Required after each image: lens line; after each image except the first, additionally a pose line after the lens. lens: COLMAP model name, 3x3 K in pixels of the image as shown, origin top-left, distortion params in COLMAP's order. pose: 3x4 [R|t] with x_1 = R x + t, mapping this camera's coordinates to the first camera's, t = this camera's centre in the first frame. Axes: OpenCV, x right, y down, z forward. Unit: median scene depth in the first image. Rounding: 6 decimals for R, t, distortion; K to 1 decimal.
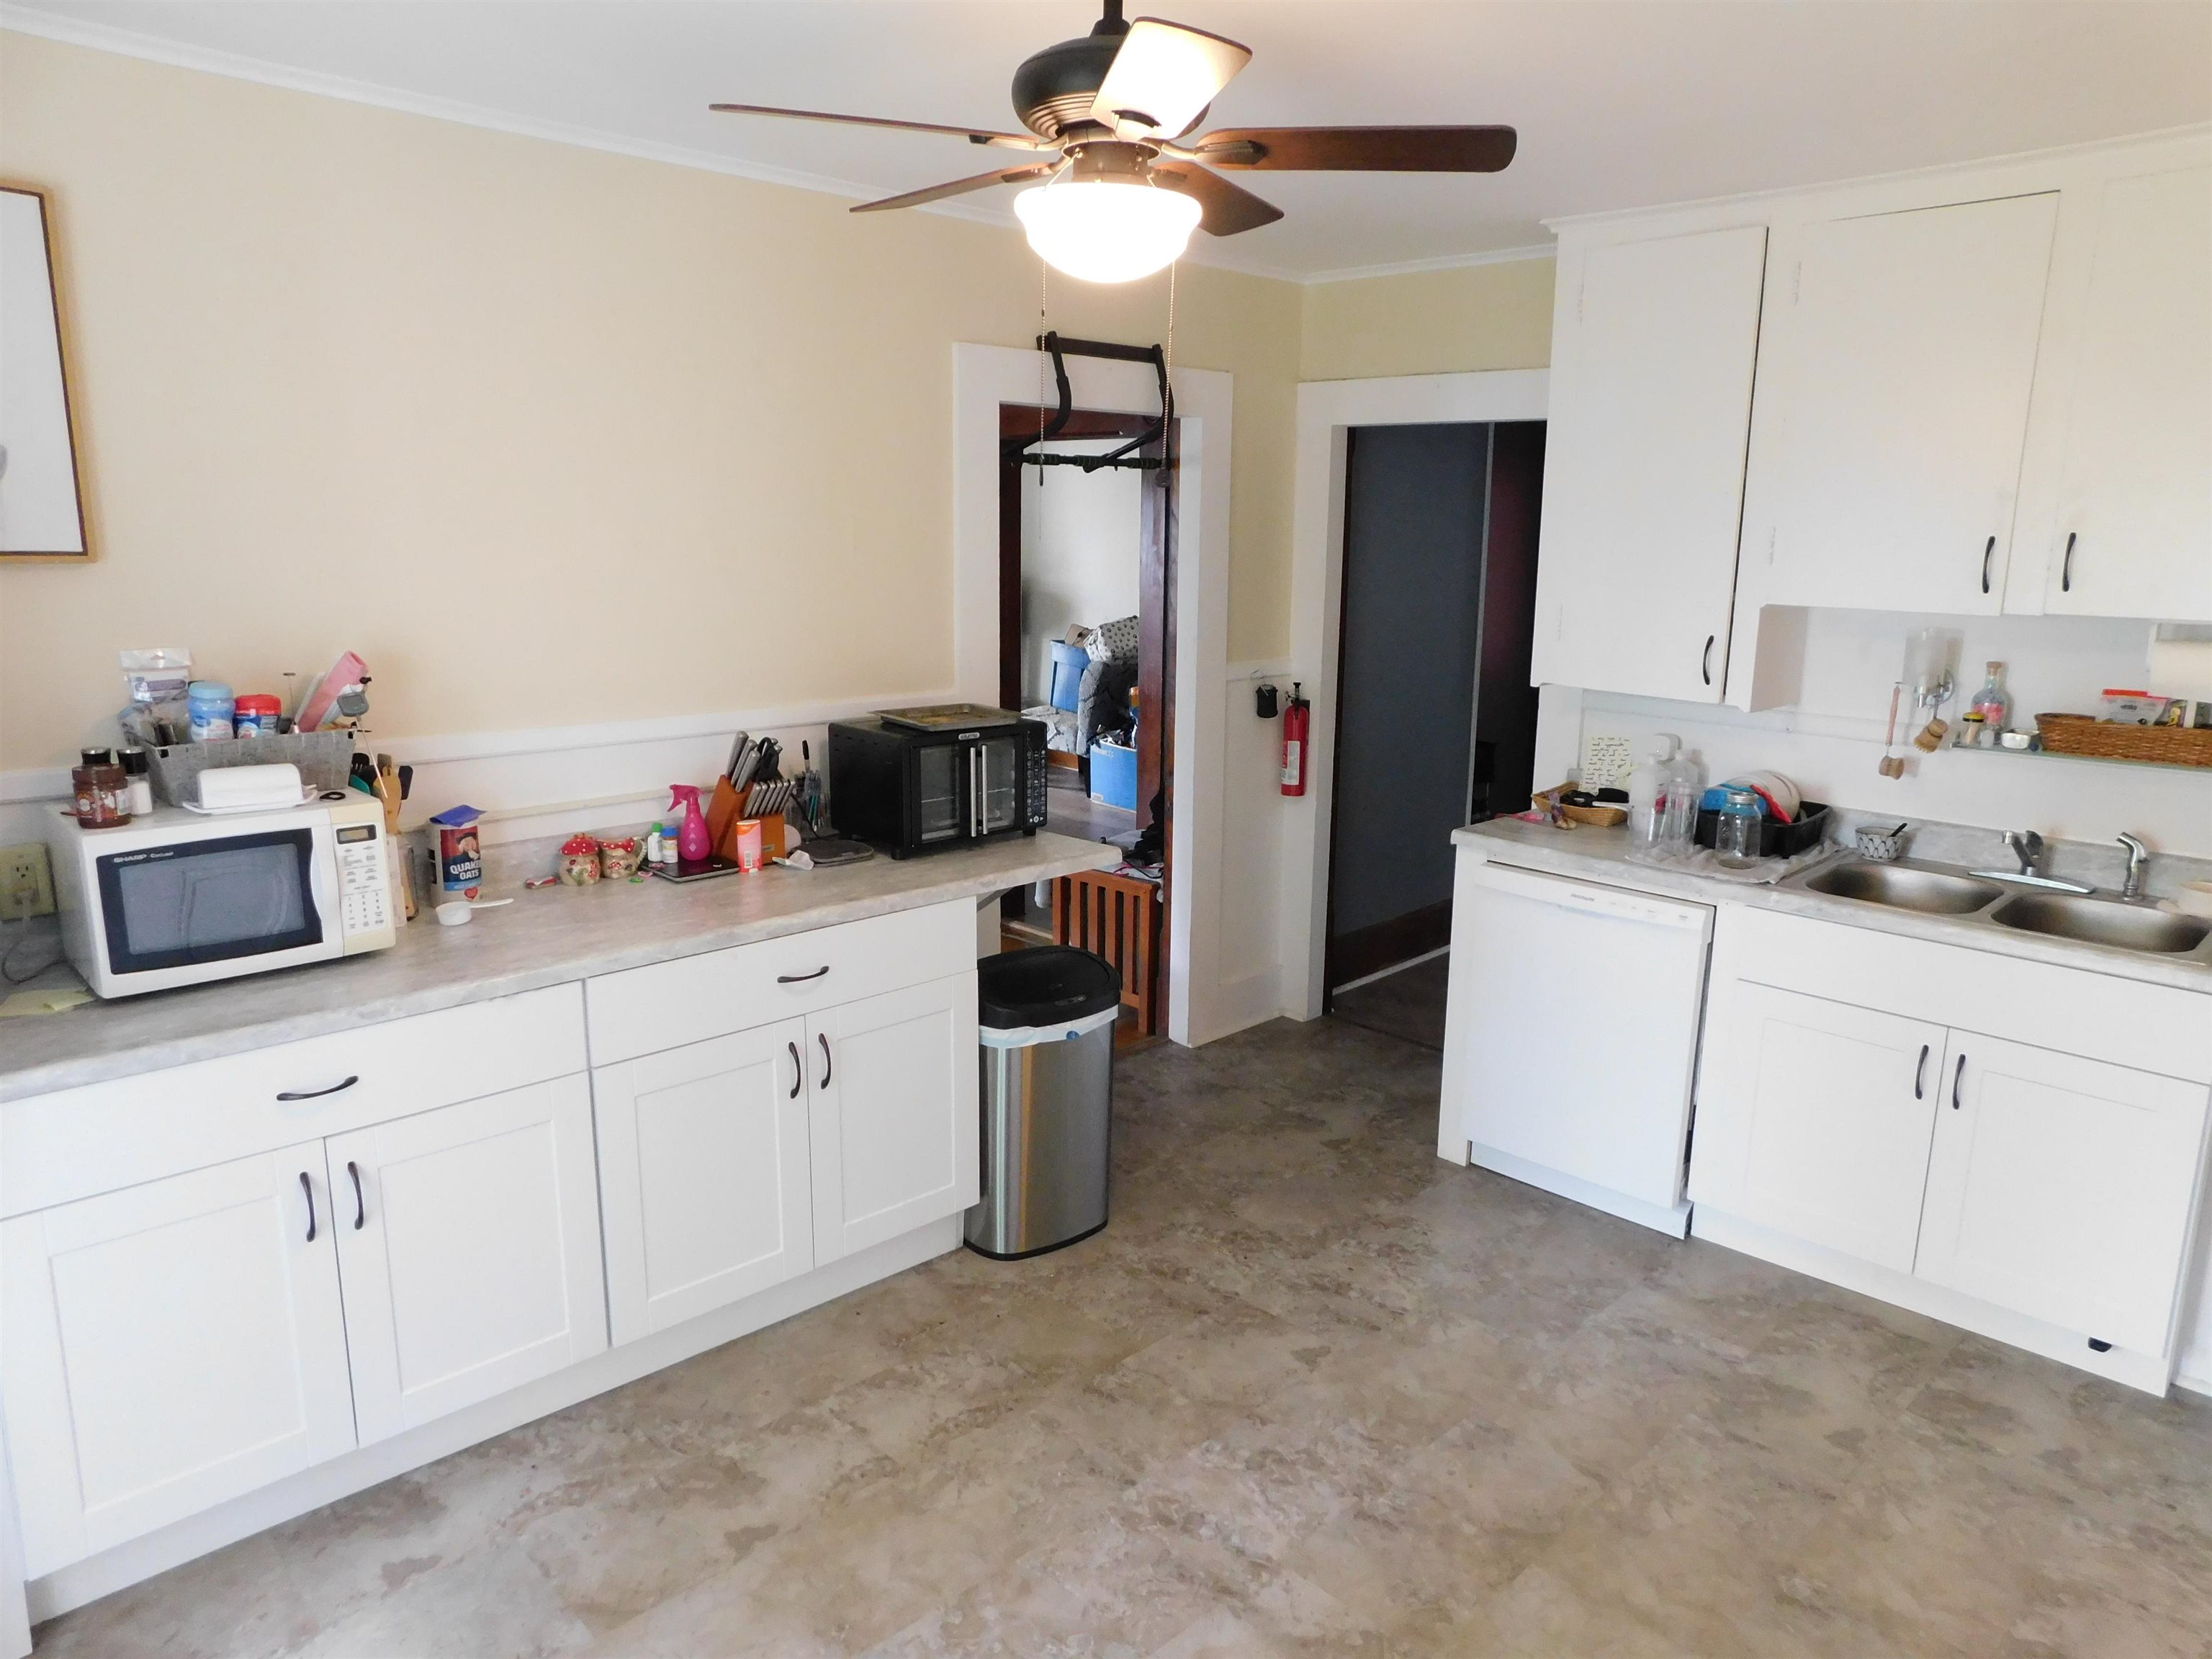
lens RADIAL K [[1479.5, 0, 1105.7], [0, 1479.5, 828.9], [0, 0, 1]] dist [-0.000389, -0.000058]
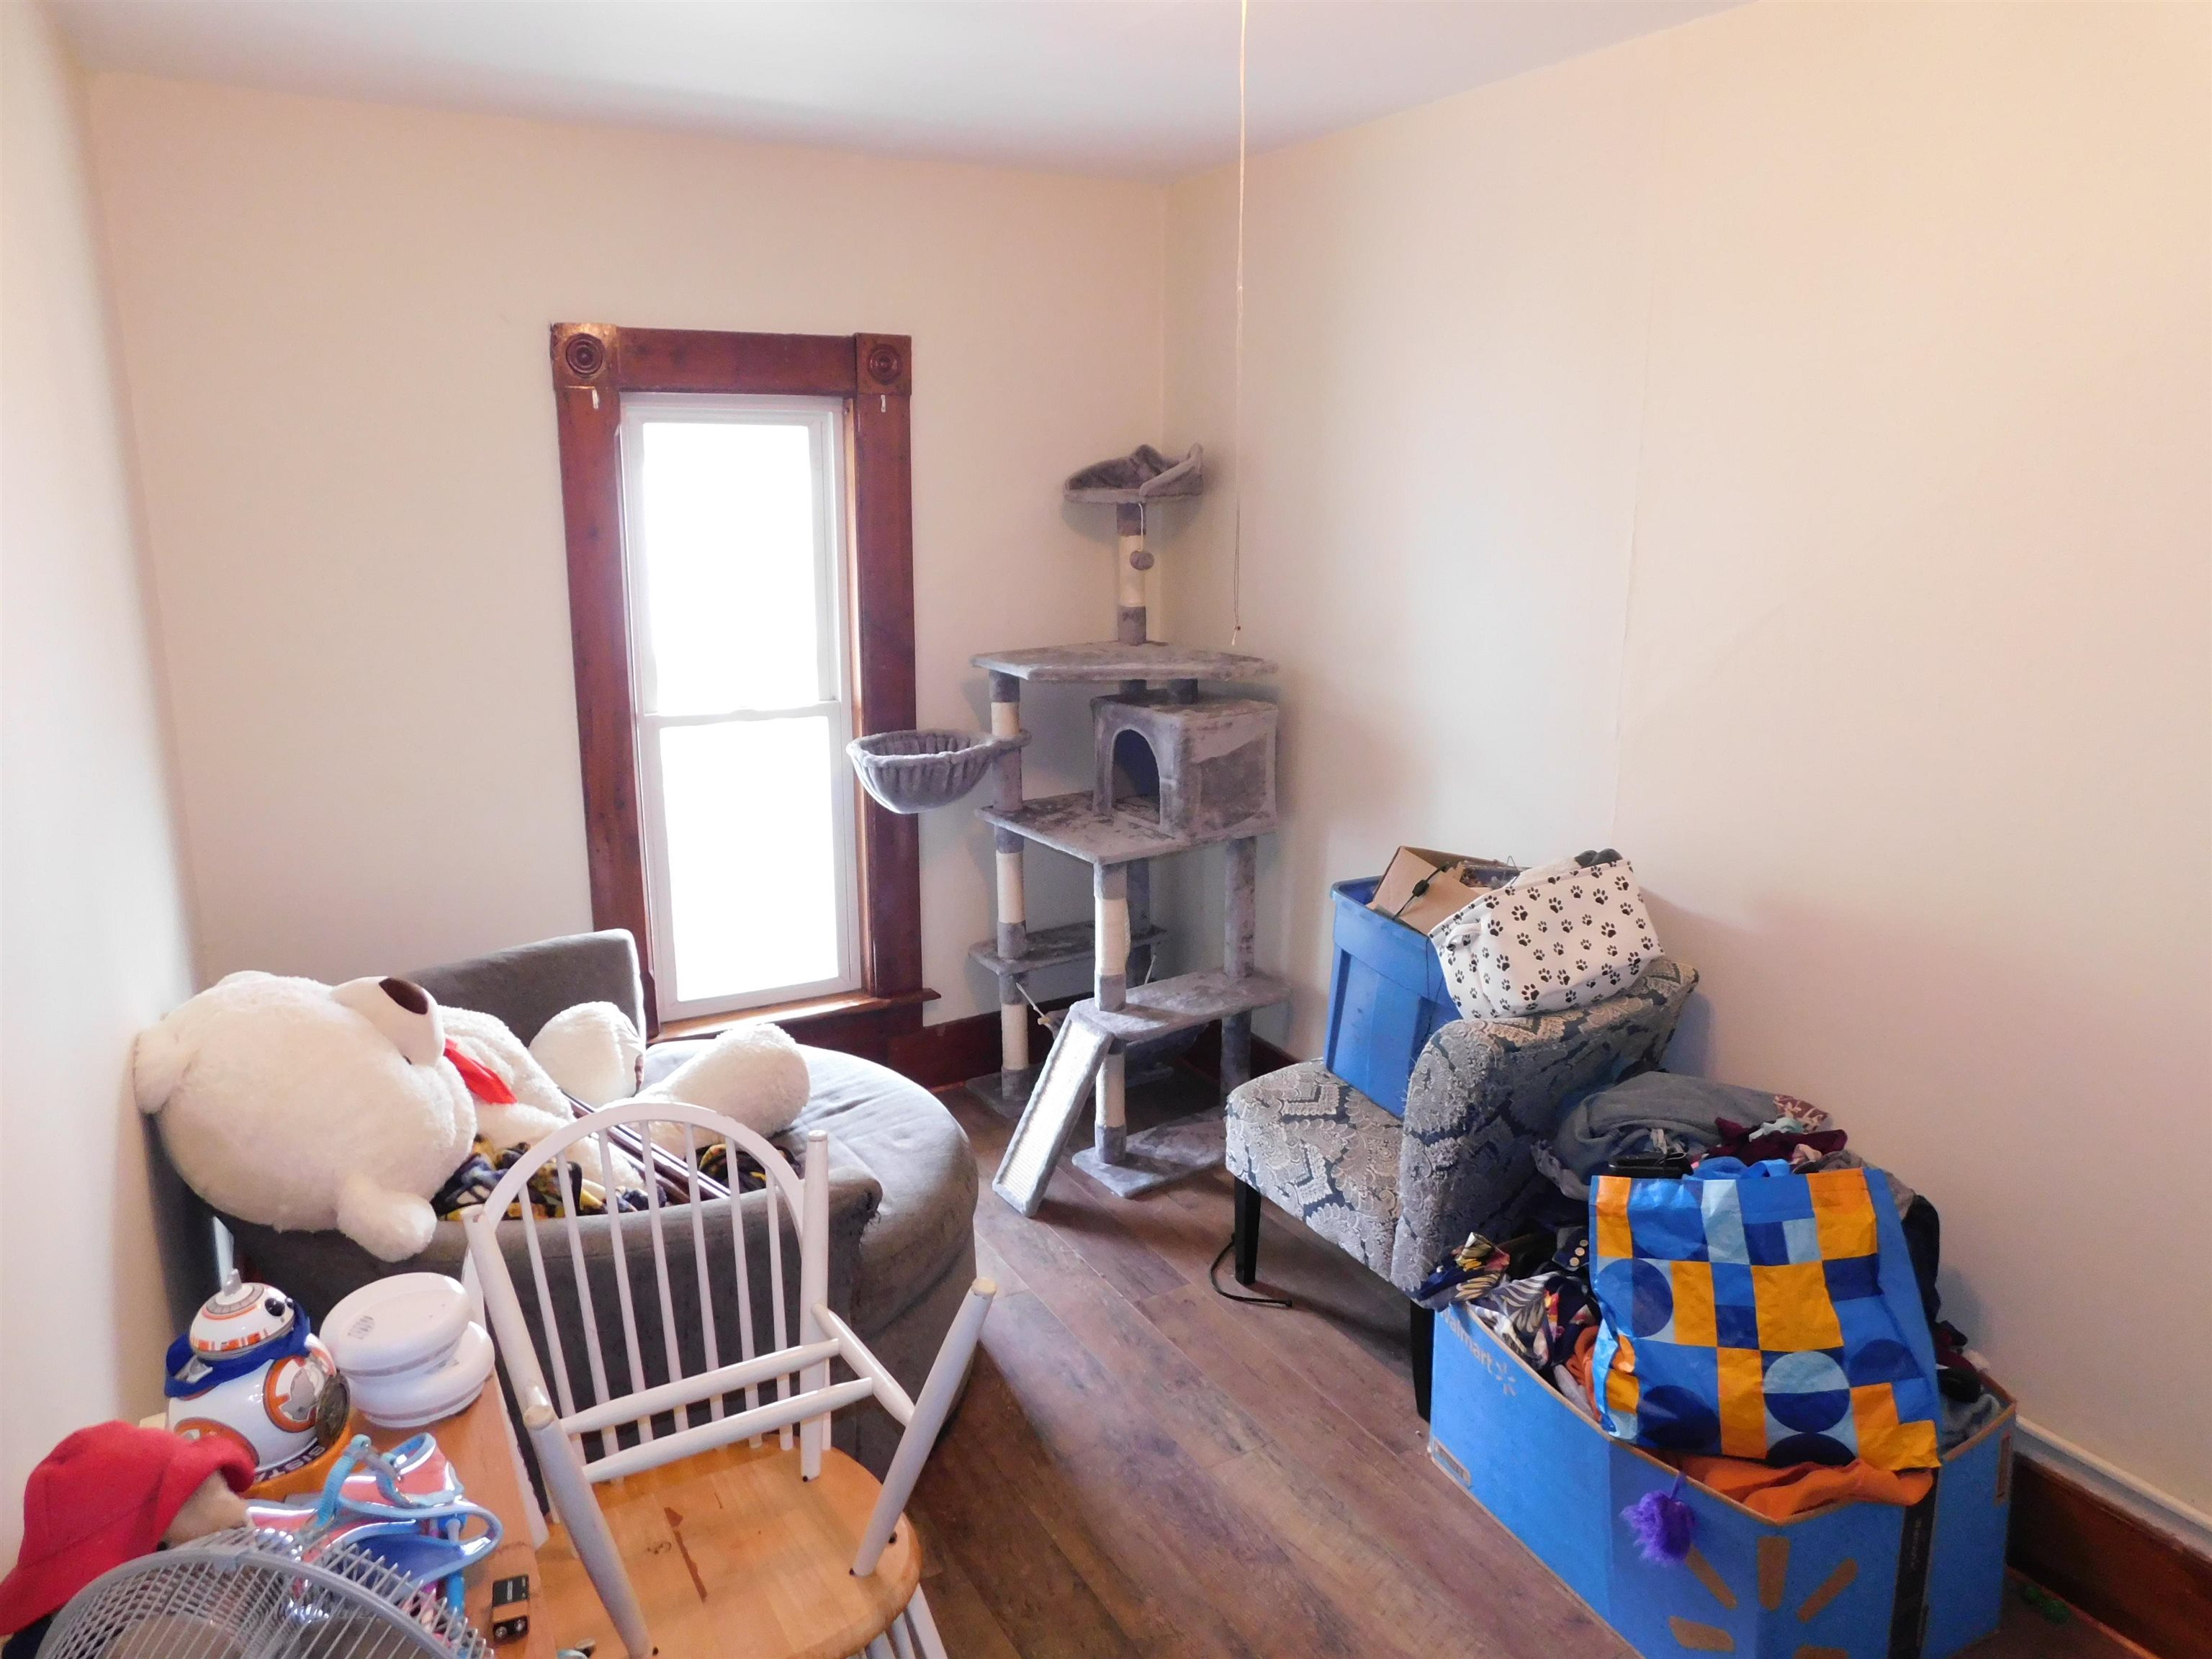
lens RADIAL K [[1479.5, 0, 1106.1], [0, 1479.5, 826.6], [0, 0, 1]] dist [-0.000389, -0.000058]
pose [[0.970667, 0.045593, -0.236064, -0.008820], [-0.041280, 0.998879, 0.023184, -0.153916], [0.236856, -0.012760, 0.971461, 0.693413]]
